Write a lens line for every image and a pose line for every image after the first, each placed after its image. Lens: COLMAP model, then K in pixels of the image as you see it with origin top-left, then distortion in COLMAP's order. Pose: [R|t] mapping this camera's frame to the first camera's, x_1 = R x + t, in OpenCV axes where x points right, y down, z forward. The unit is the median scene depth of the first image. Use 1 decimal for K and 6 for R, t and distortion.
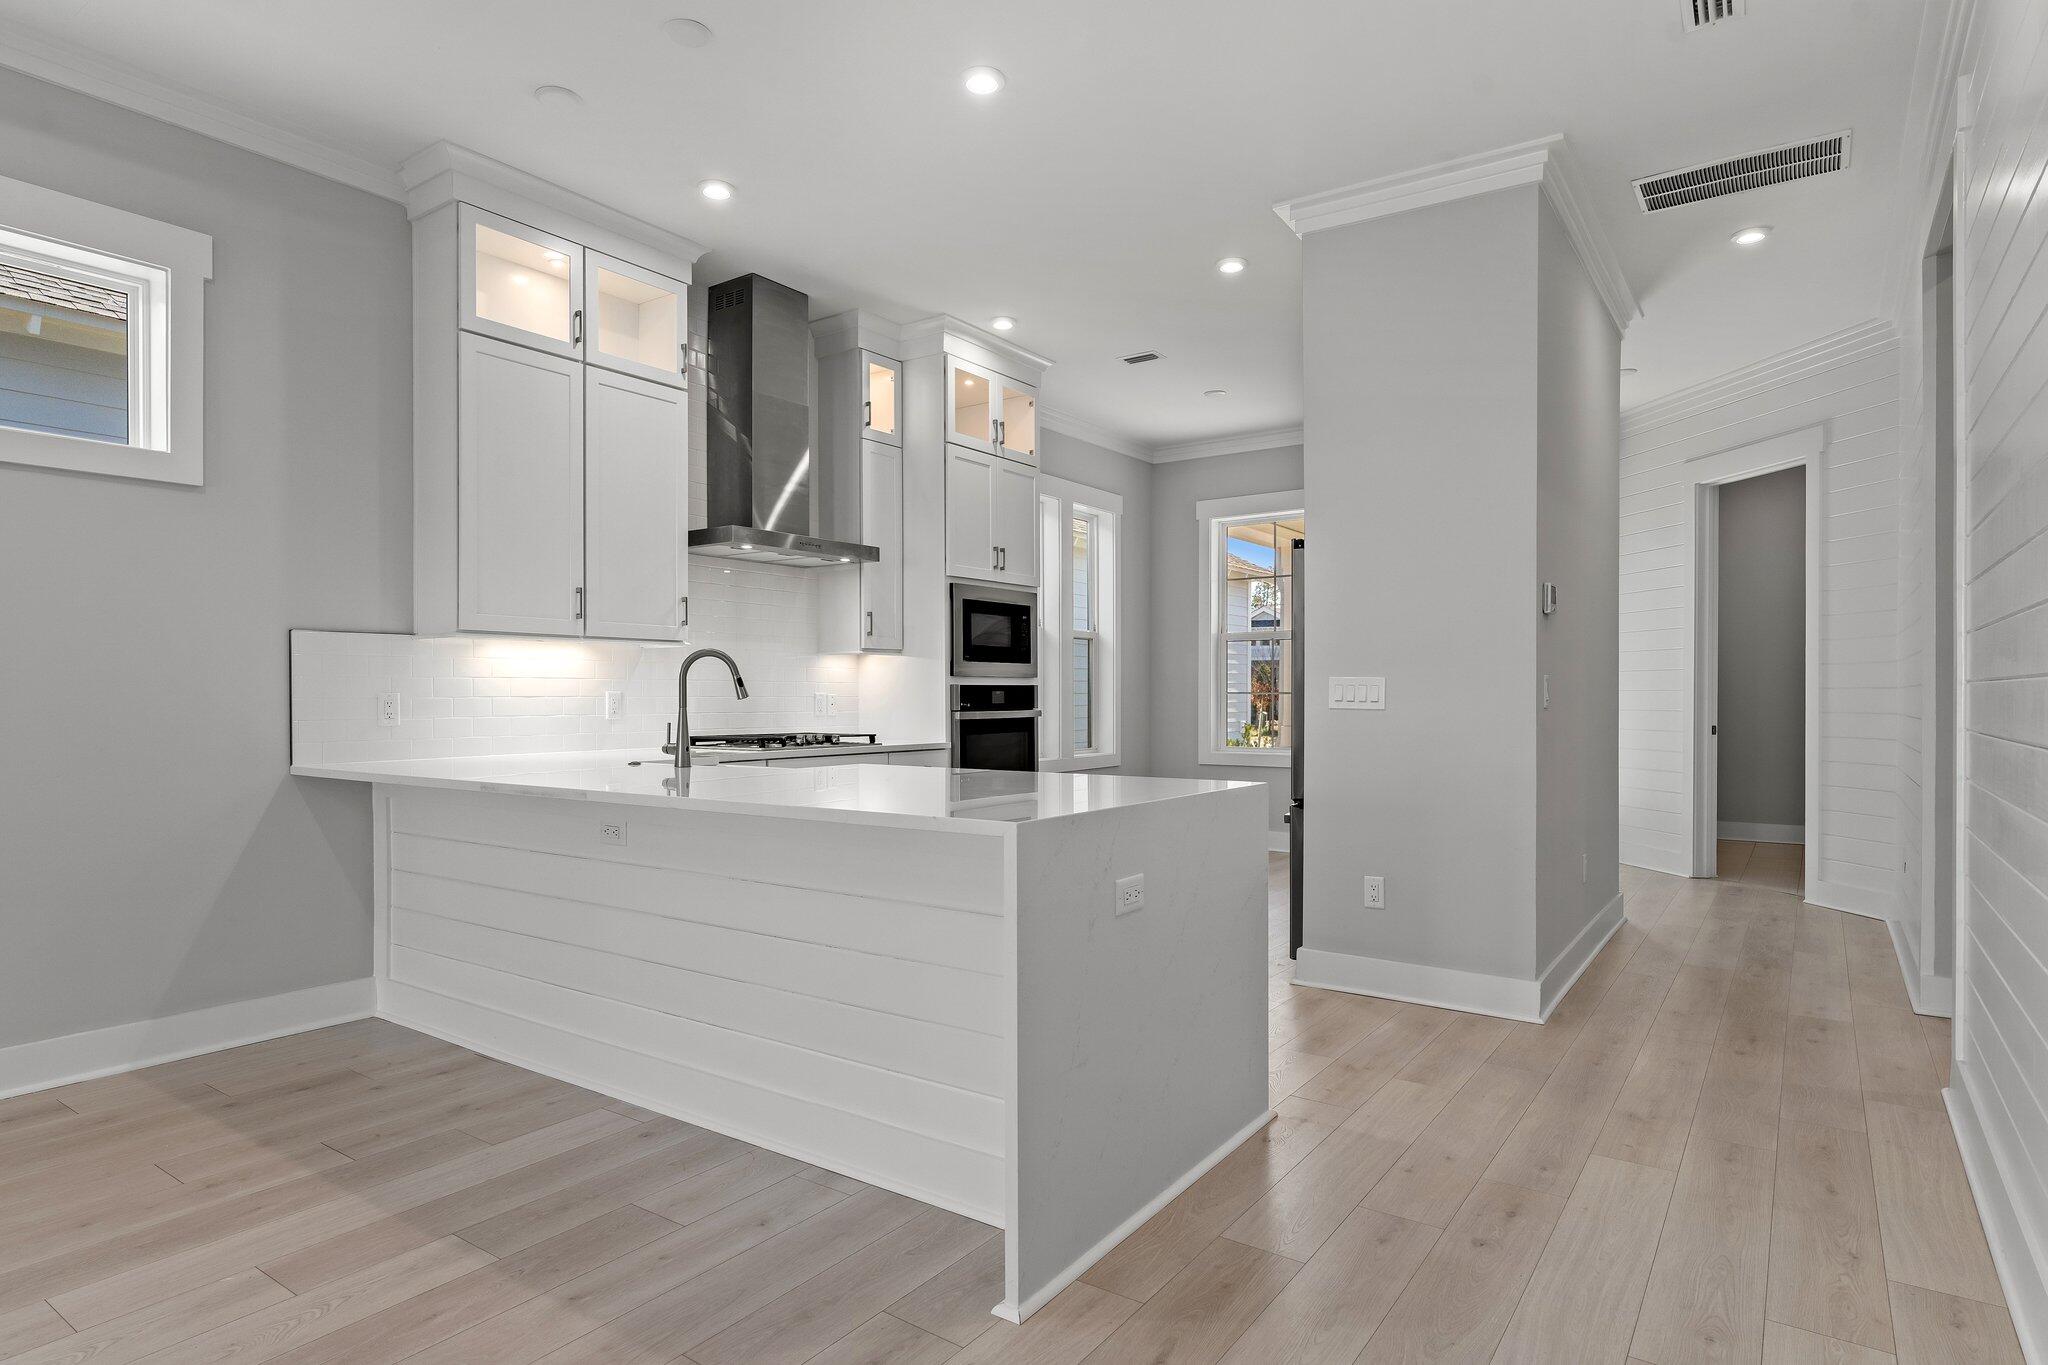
lens RADIAL K [[1124.8, 0, 1024.8], [0, 1124.8, 689.7], [0, 0, 1]] dist [0.001852, 0.000035]
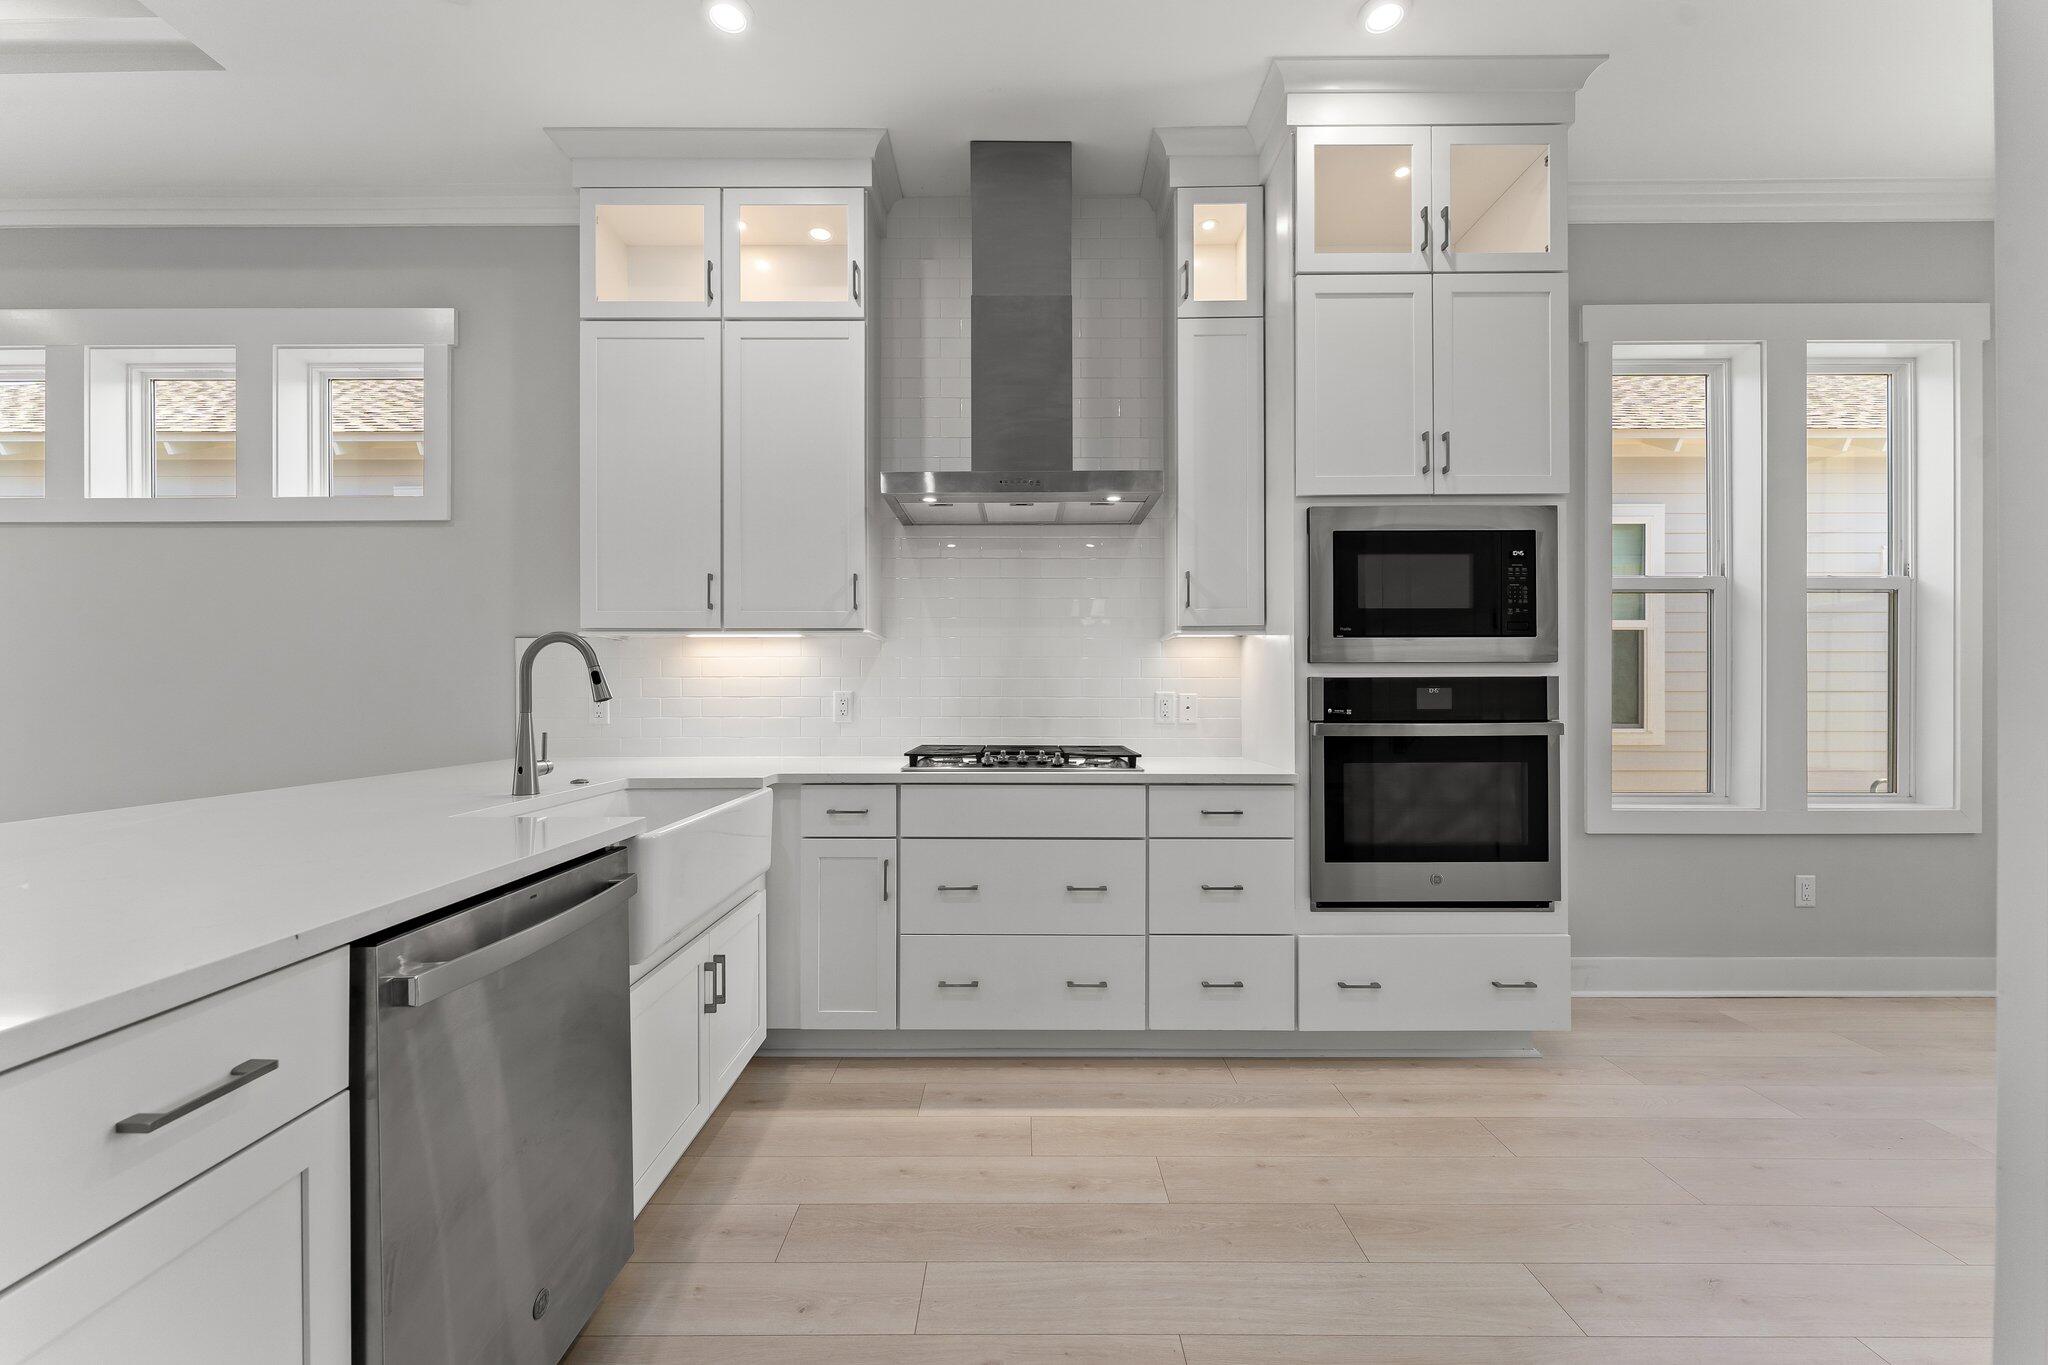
lens RADIAL K [[818.5, 0, 1021.0], [0, 818.5, 688.7], [0, 0, 1]] dist [0.001209, 0.000251]
pose [[0.568972, -0.003691, -0.822349, 0.205114], [0.003778, 0.999991, -0.001875, 0.001701], [0.822348, -0.002040, 0.568981, 0.623655]]
